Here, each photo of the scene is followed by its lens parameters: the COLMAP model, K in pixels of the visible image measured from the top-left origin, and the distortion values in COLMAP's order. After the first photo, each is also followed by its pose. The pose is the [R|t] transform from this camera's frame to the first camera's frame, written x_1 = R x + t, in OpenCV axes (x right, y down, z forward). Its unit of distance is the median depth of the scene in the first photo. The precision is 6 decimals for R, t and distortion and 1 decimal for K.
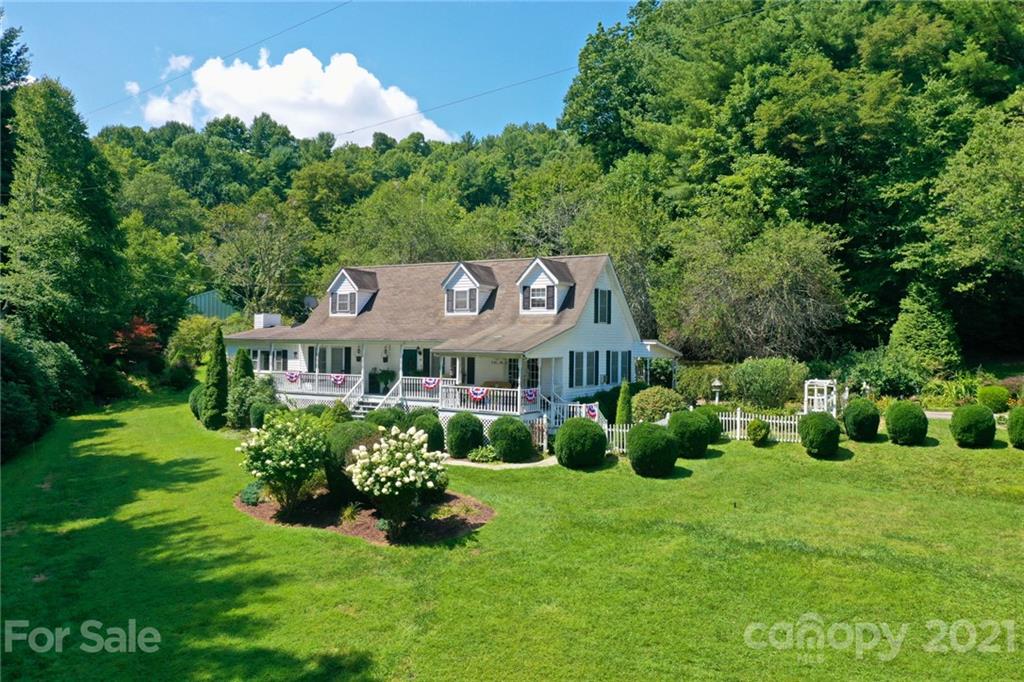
lens RADIAL K [[869.8, 0, 512.0], [0, 869.8, 341.0], [0, 0, 1]] dist [-0.014997, 0.067221]
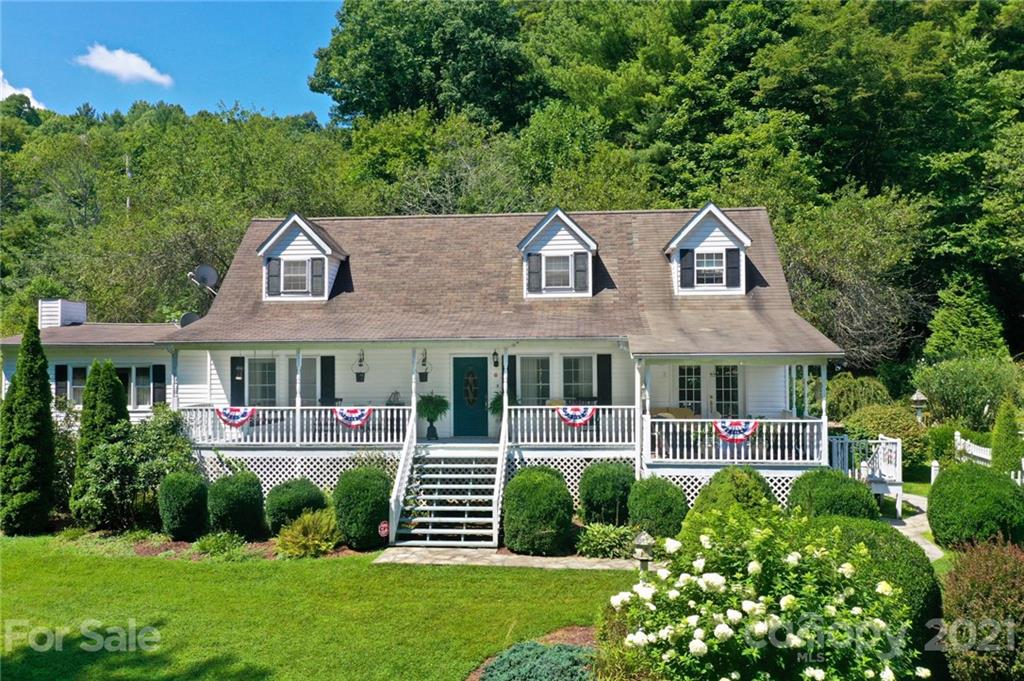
lens RADIAL K [[869.8, 0, 512.0], [0, 869.8, 340.5], [0, 0, 1]] dist [-0.014997, 0.067221]
pose [[0.889440, -0.006769, 0.457002, -0.334640], [0.016375, 0.999720, -0.017063, 0.008409], [-0.456759, 0.022660, 0.889302, 0.463110]]
